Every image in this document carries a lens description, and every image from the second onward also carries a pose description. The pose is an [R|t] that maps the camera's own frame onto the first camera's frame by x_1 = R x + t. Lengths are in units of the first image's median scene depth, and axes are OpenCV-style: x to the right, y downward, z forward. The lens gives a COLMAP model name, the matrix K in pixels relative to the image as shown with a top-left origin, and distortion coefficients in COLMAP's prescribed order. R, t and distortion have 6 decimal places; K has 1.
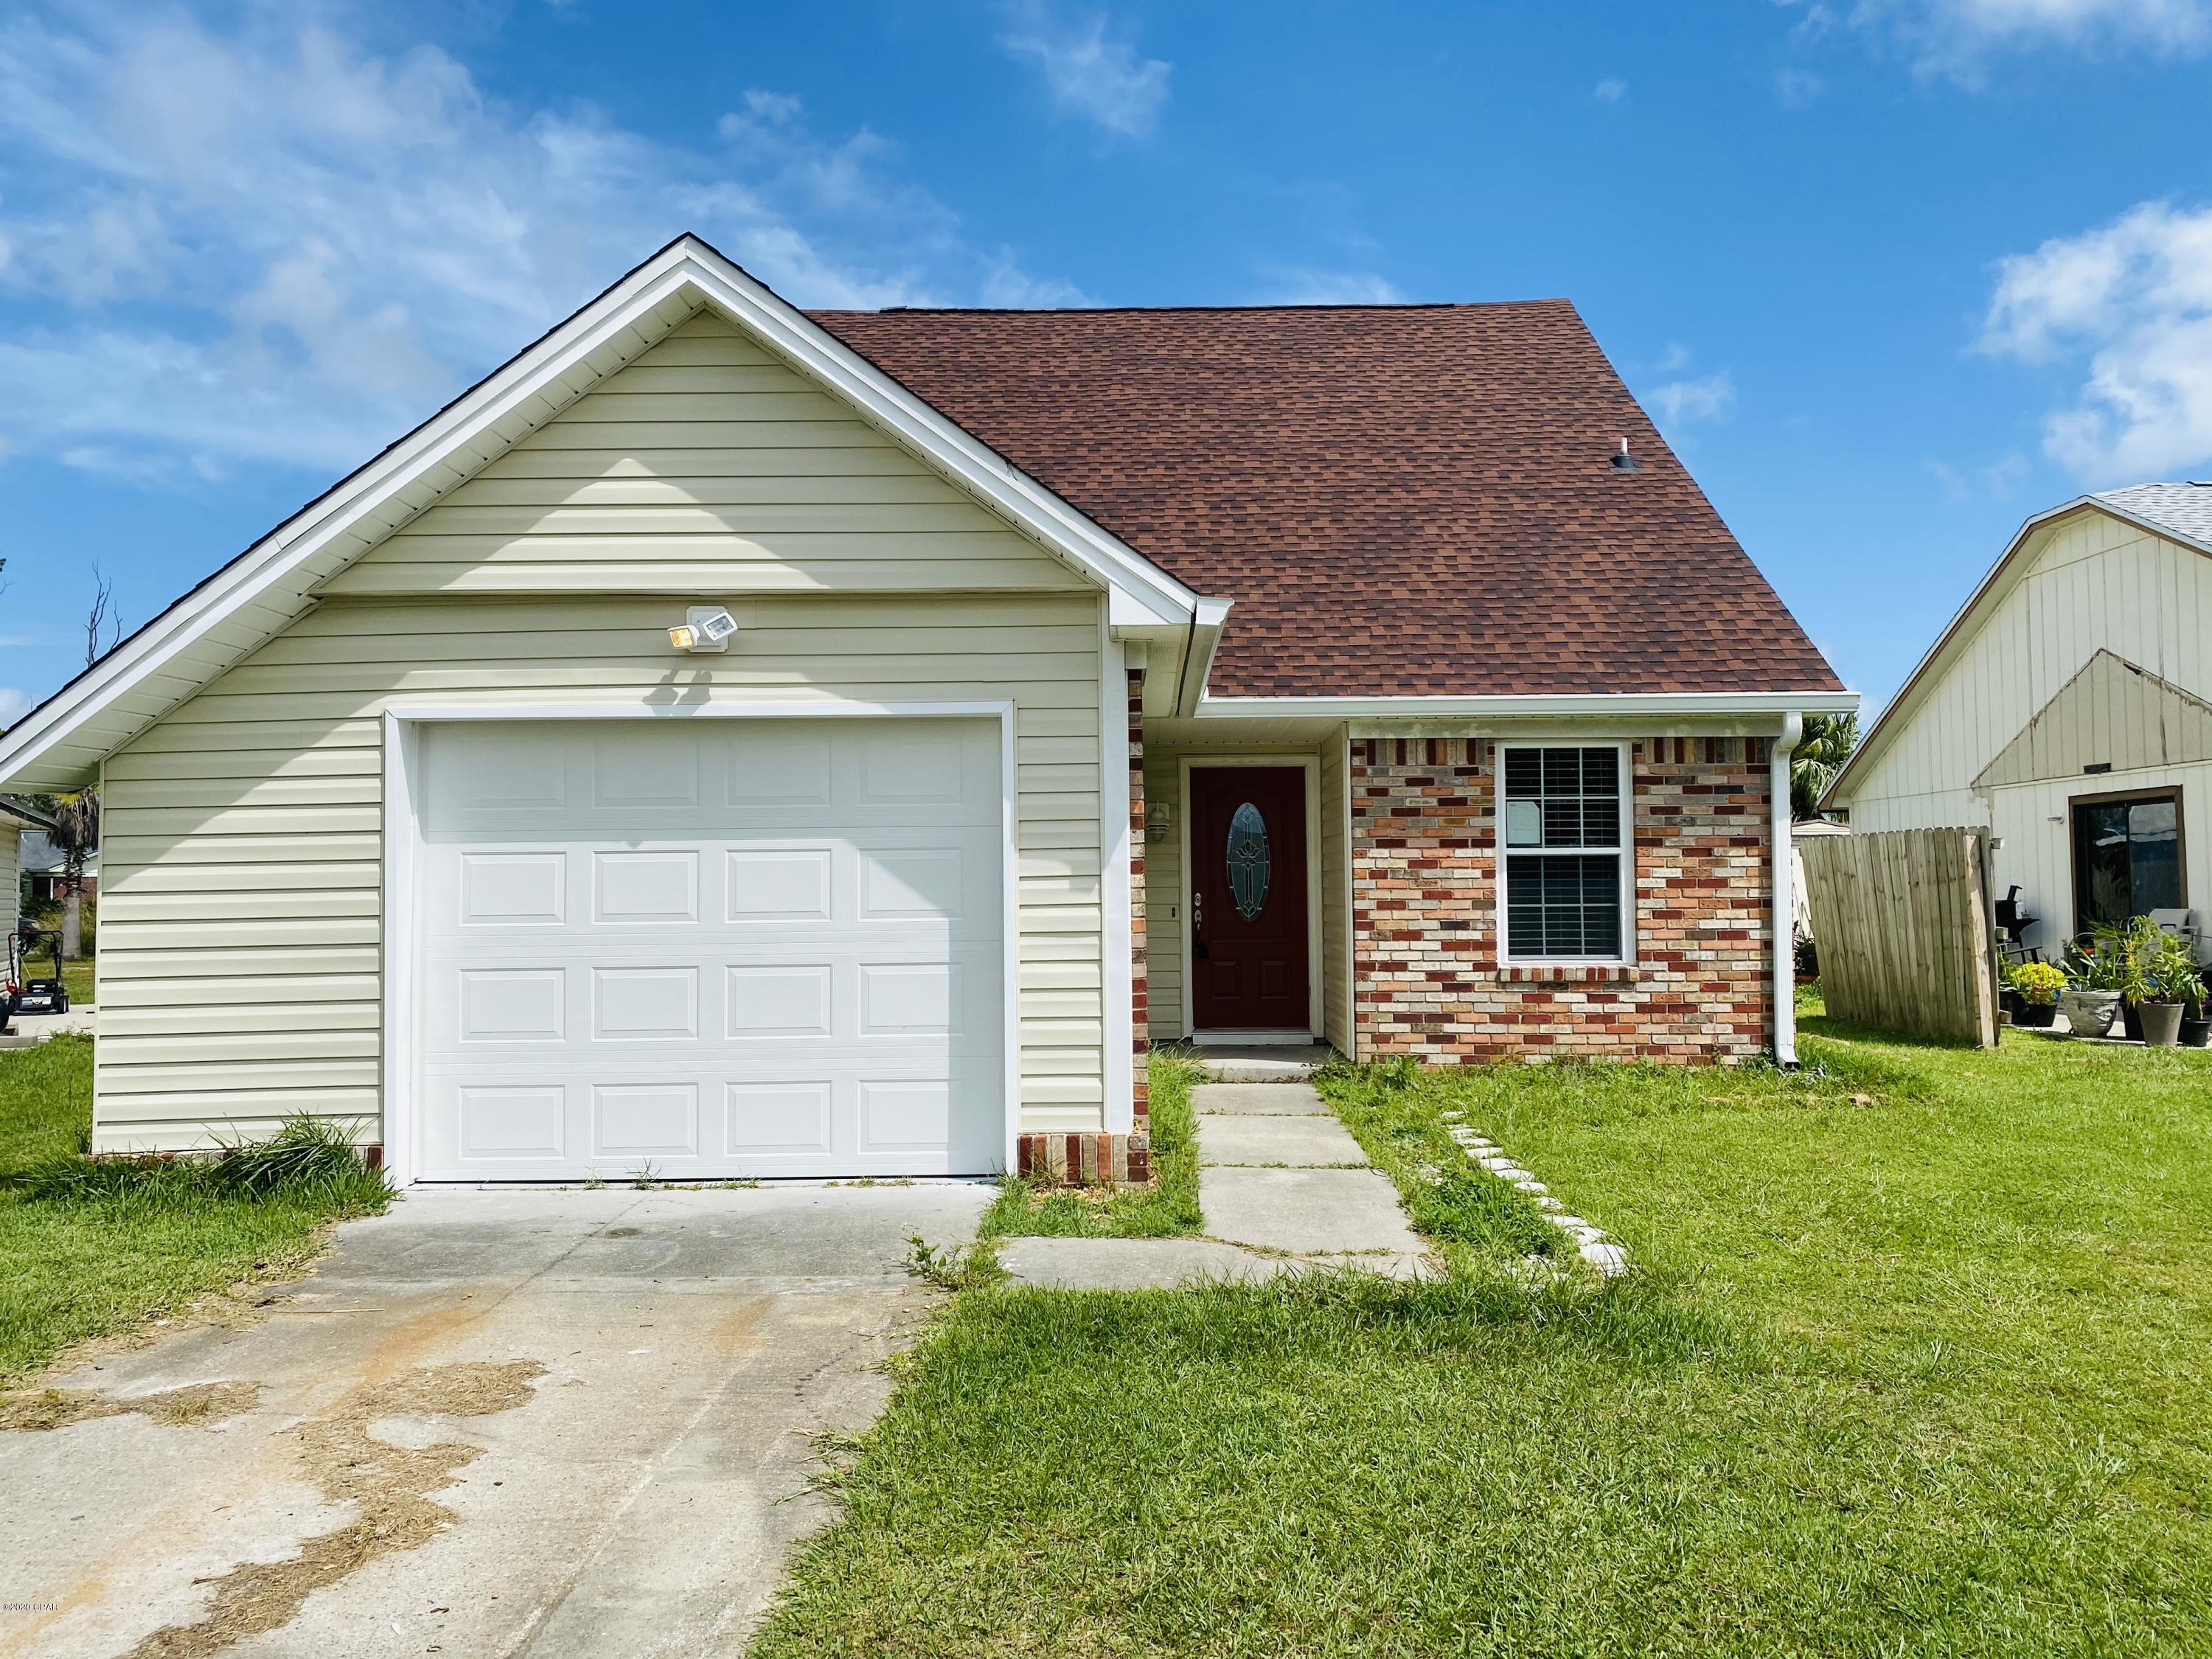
lens RADIAL K [[1669.0, 0, 1104.3], [0, 1669.0, 835.0], [0, 0, 1]] dist [0.056919, -0.070322]
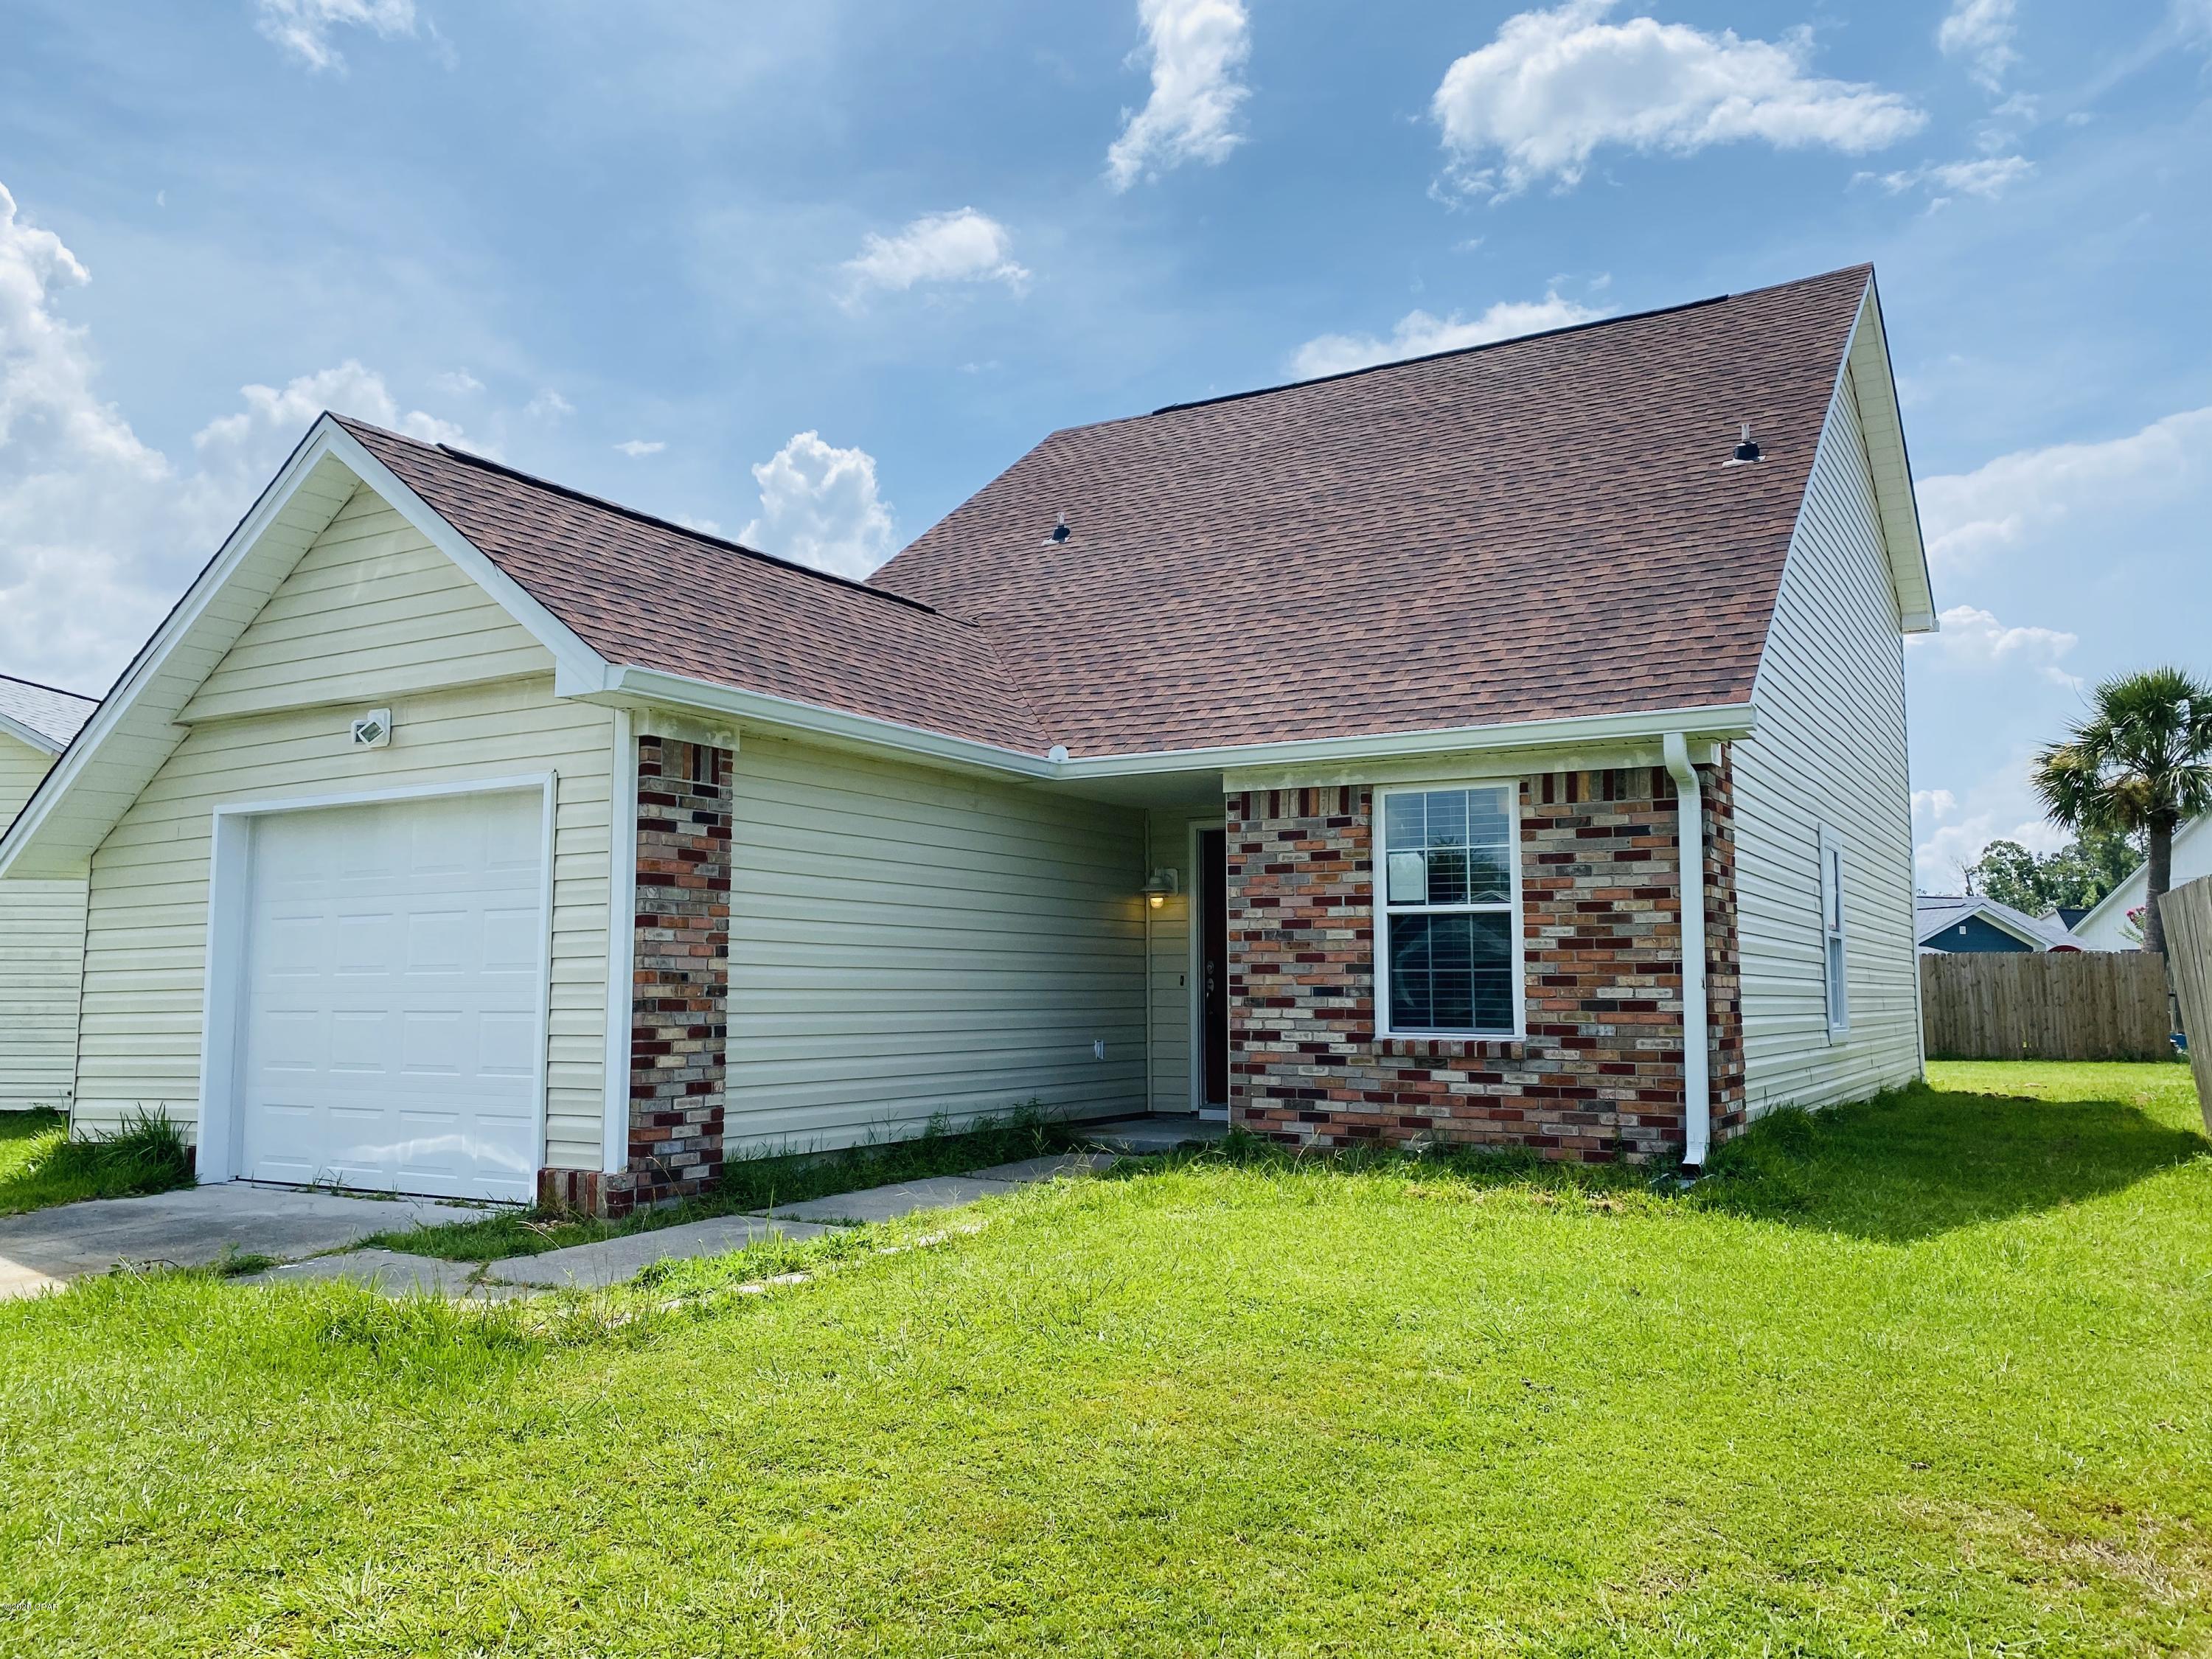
lens RADIAL K [[1669.0, 0, 1103.8], [0, 1669.0, 825.4], [0, 0, 1]] dist [0.056919, -0.070322]
pose [[0.868543, -0.041078, -0.493908, 0.556242], [0.010790, 0.997890, -0.064020, 0.020611], [0.495496, 0.050275, 0.867154, 0.147753]]
